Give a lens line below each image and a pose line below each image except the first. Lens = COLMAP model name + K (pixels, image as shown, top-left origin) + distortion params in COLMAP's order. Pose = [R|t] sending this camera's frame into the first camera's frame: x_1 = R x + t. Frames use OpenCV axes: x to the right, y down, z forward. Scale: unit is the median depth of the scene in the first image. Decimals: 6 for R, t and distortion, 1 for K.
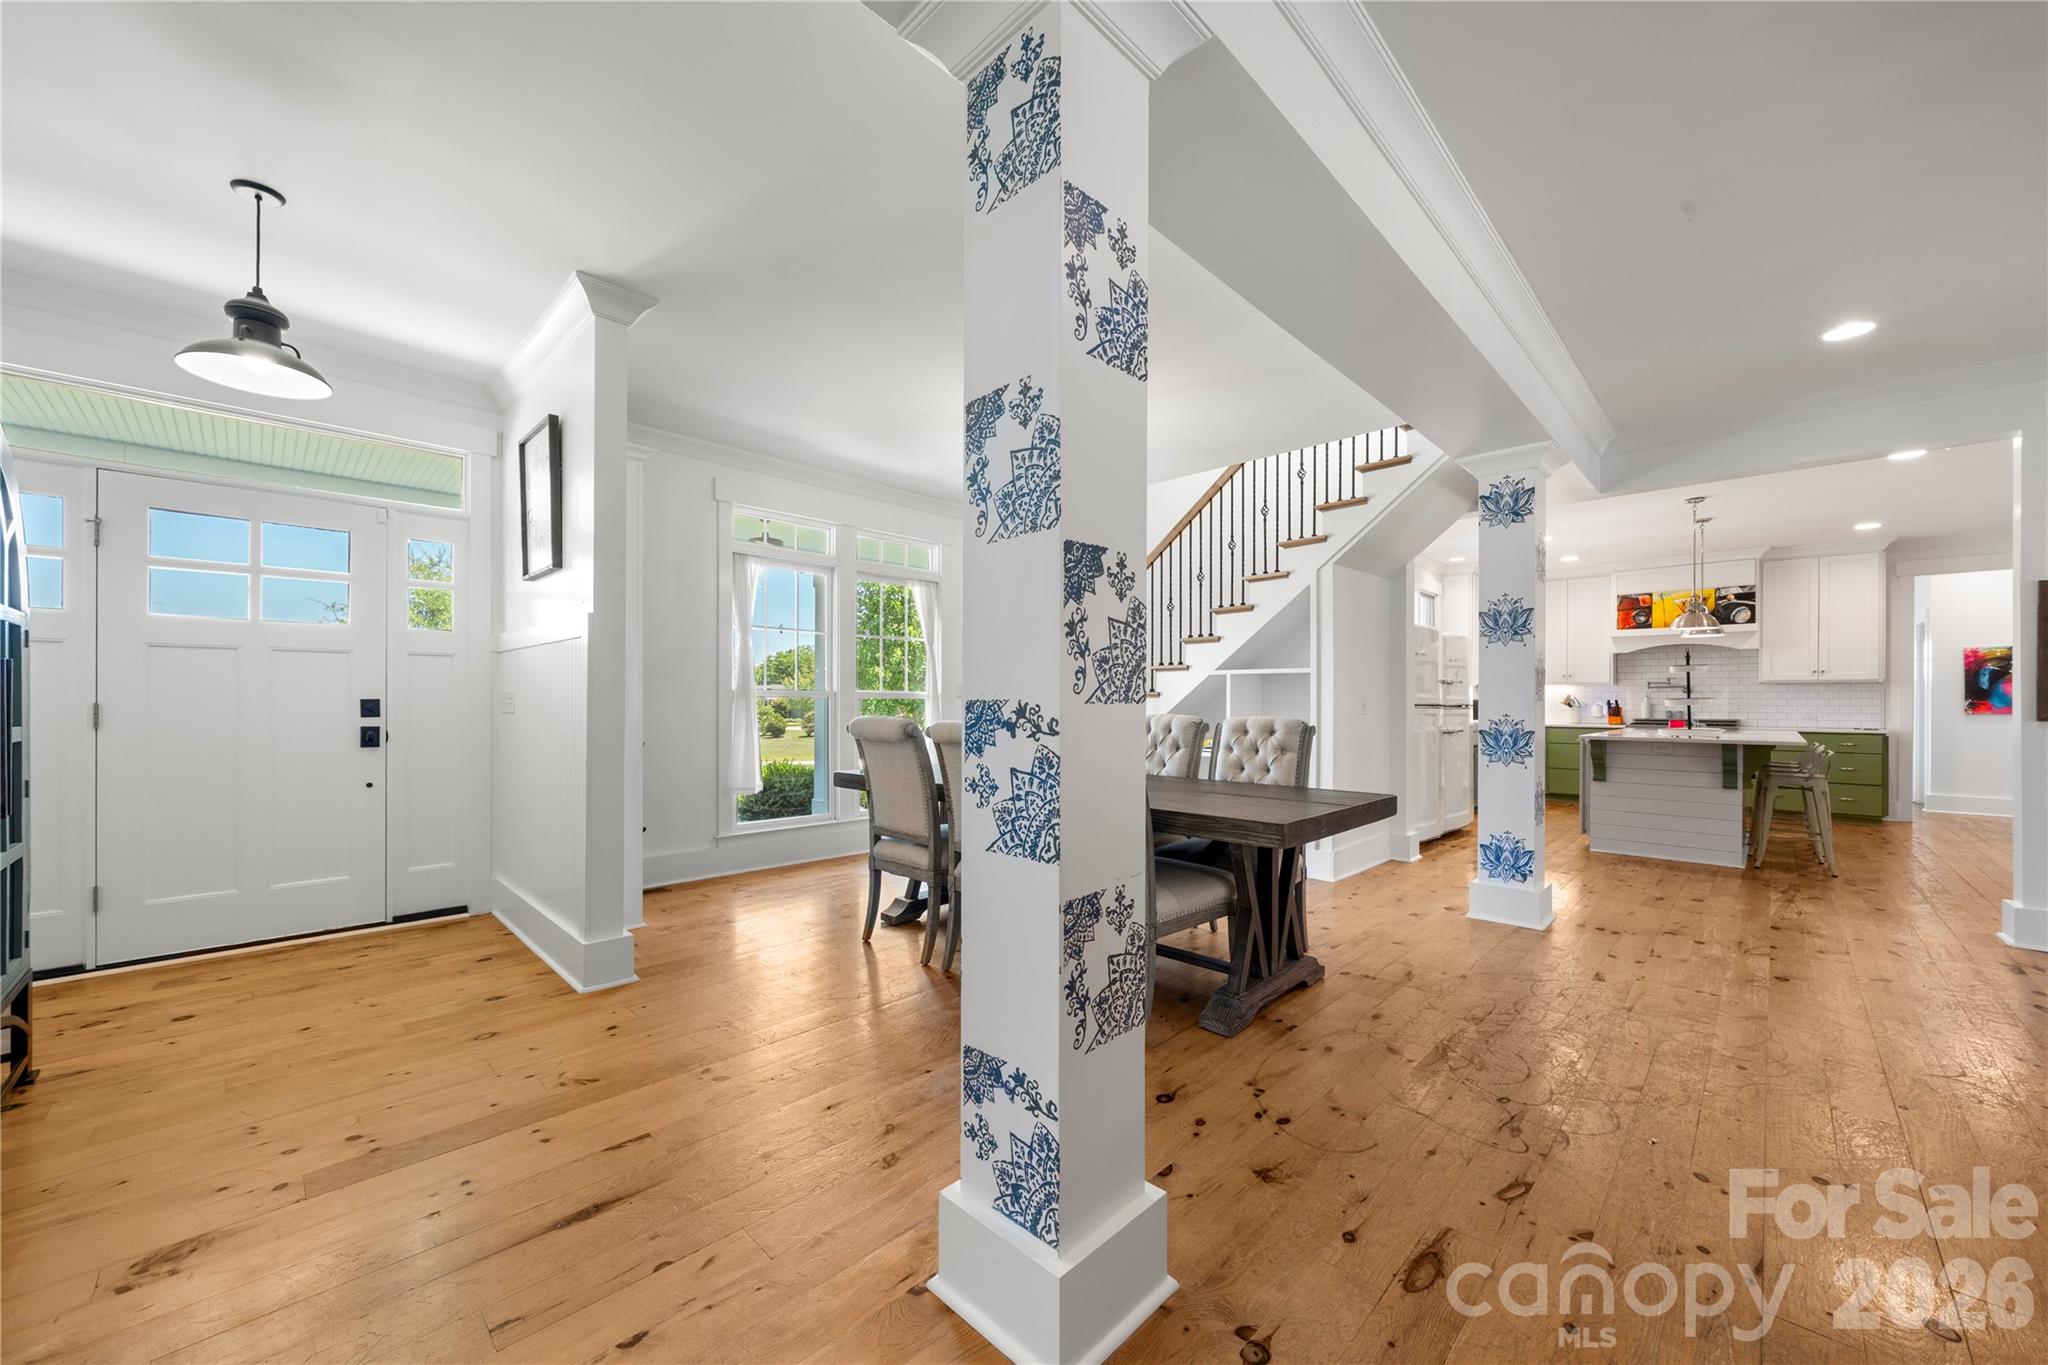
lens RADIAL K [[757.1, 0, 1027.9], [0, 757.1, 706.8], [0, 0, 1]] dist [-0.002088, -0.000146]
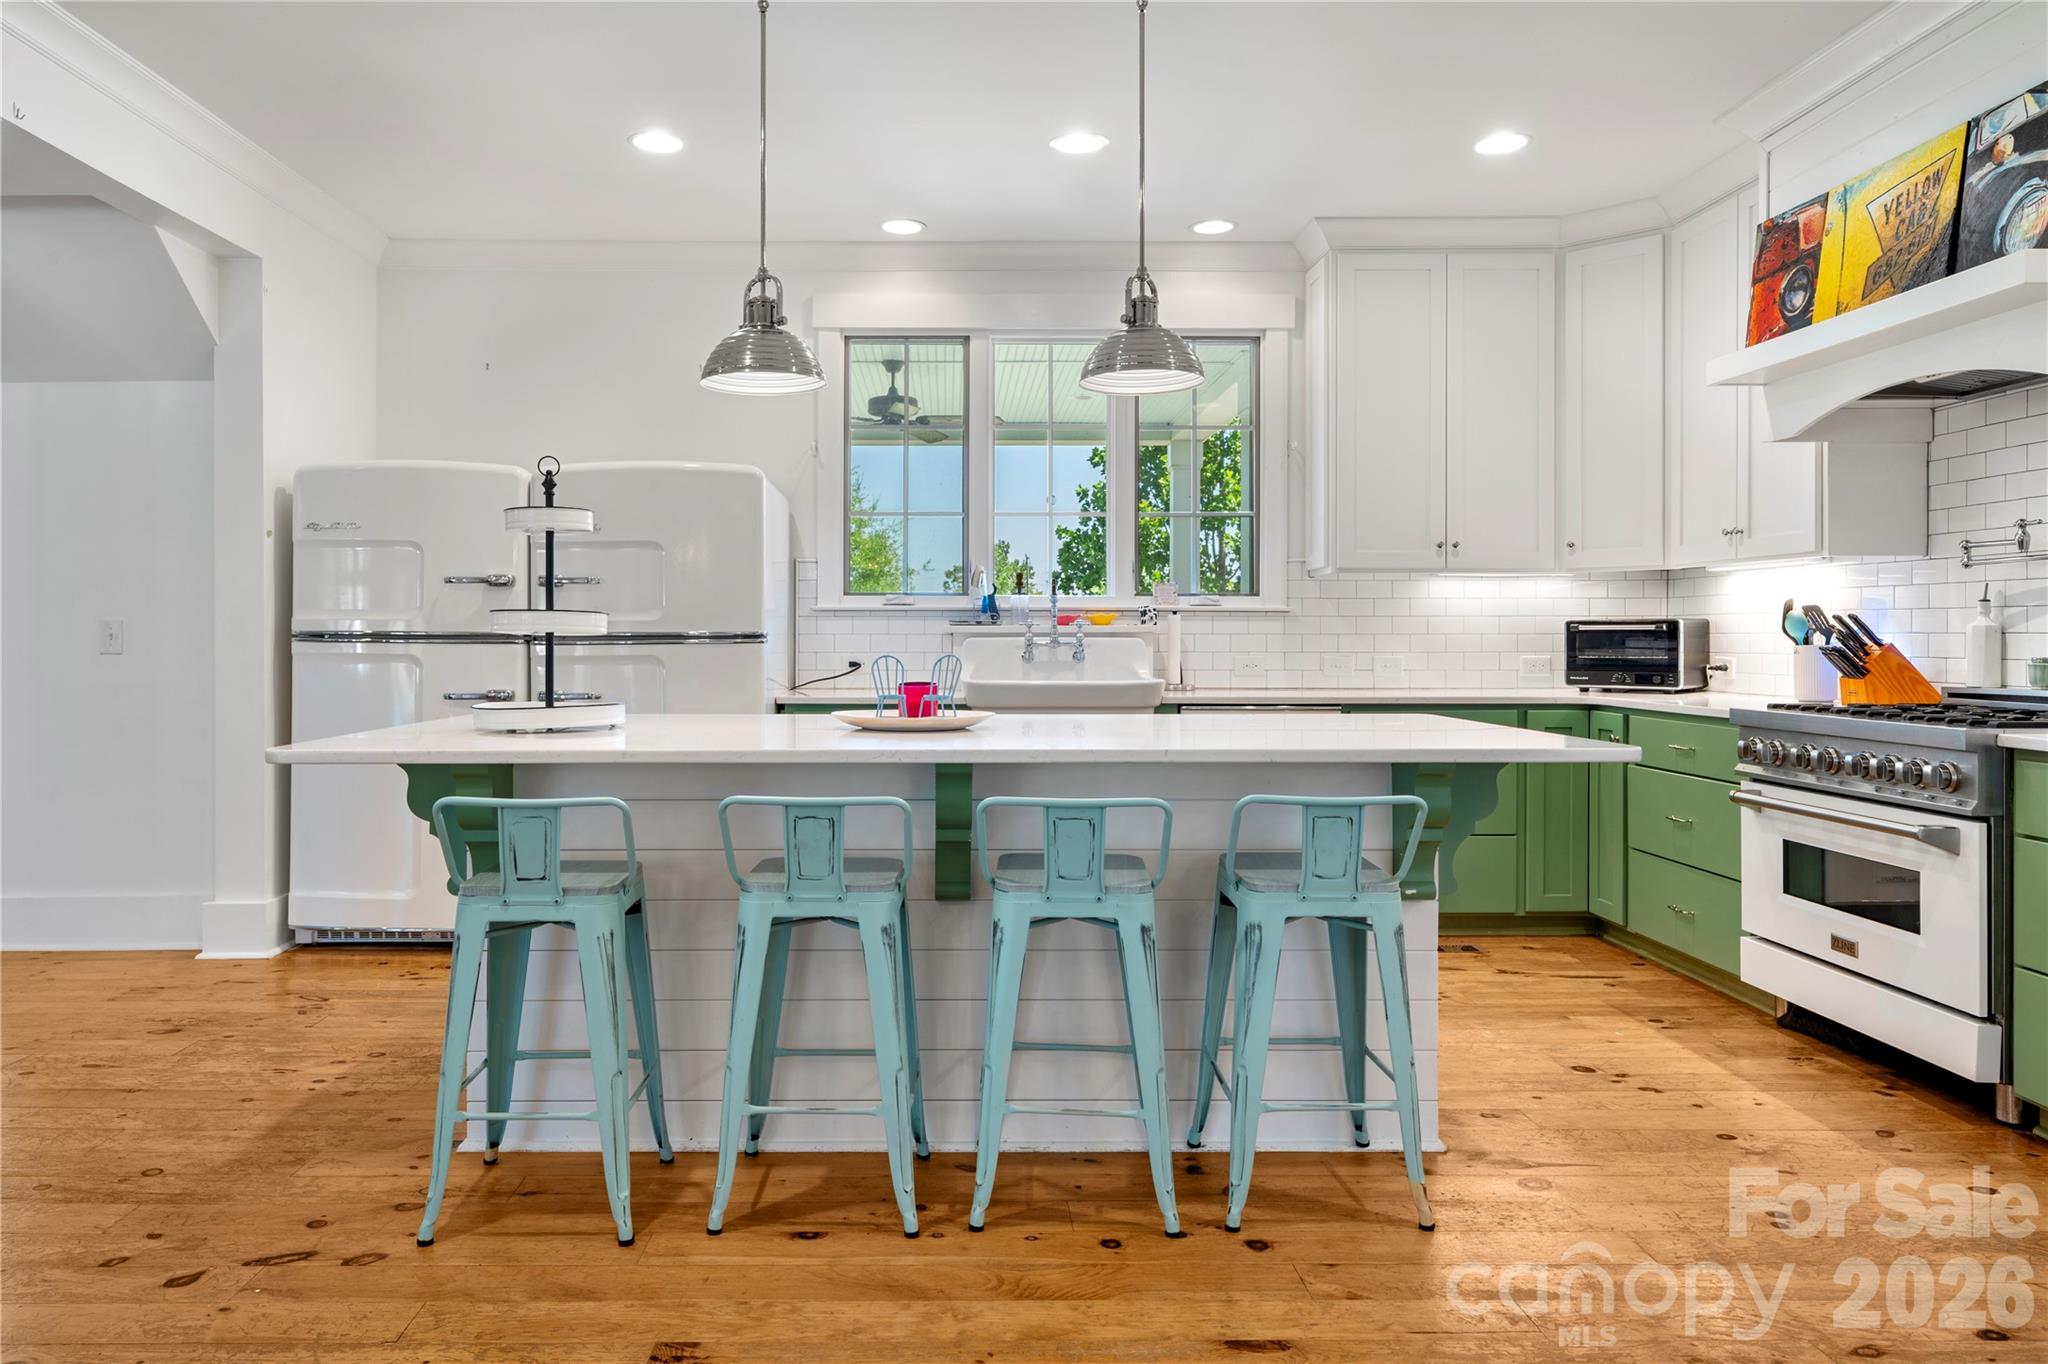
lens RADIAL K [[1317.6, 0, 954.1], [0, 1317.6, 646.6], [0, 0, 1]] dist [0.000381, 0.001067]
pose [[0.704517, 0.003009, -0.709681, 1.046620], [-0.000484, 0.999993, 0.003759, 0.000762], [0.709687, -0.002304, 0.704513, 0.536397]]
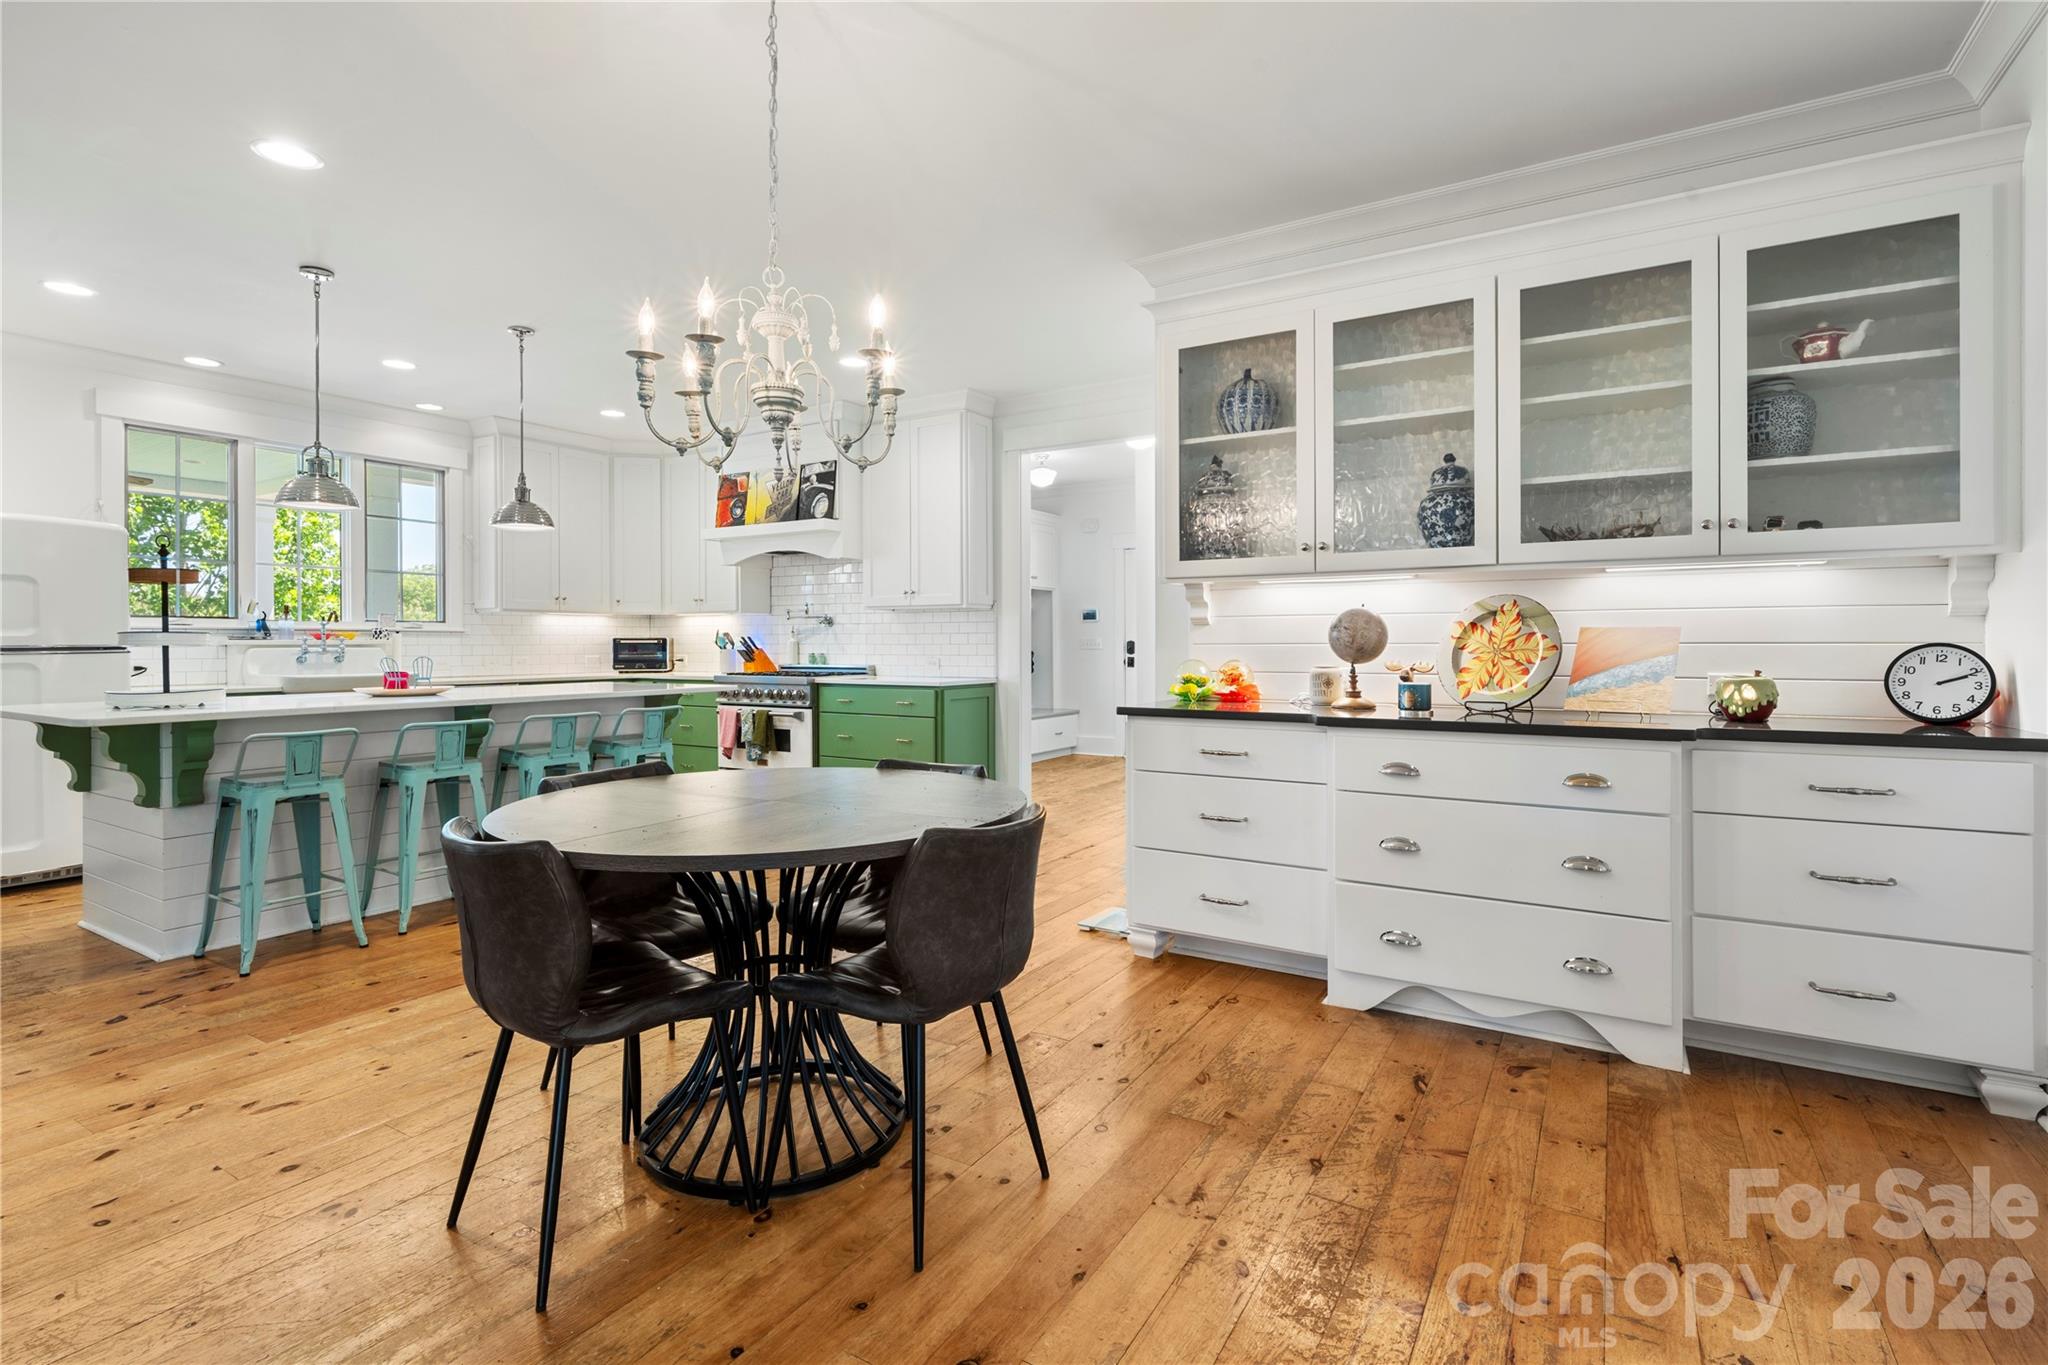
lens RADIAL K [[951.5, 0, 1012.6], [0, 951.5, 648.7], [0, 0, 1]] dist [-0.002451, -0.000260]
pose [[0.975399, -0.006398, 0.220354, 0.970149], [0.006347, 0.999979, 0.000939, 0.002286], [-0.220355, 0.000483, 0.975420, 0.169346]]
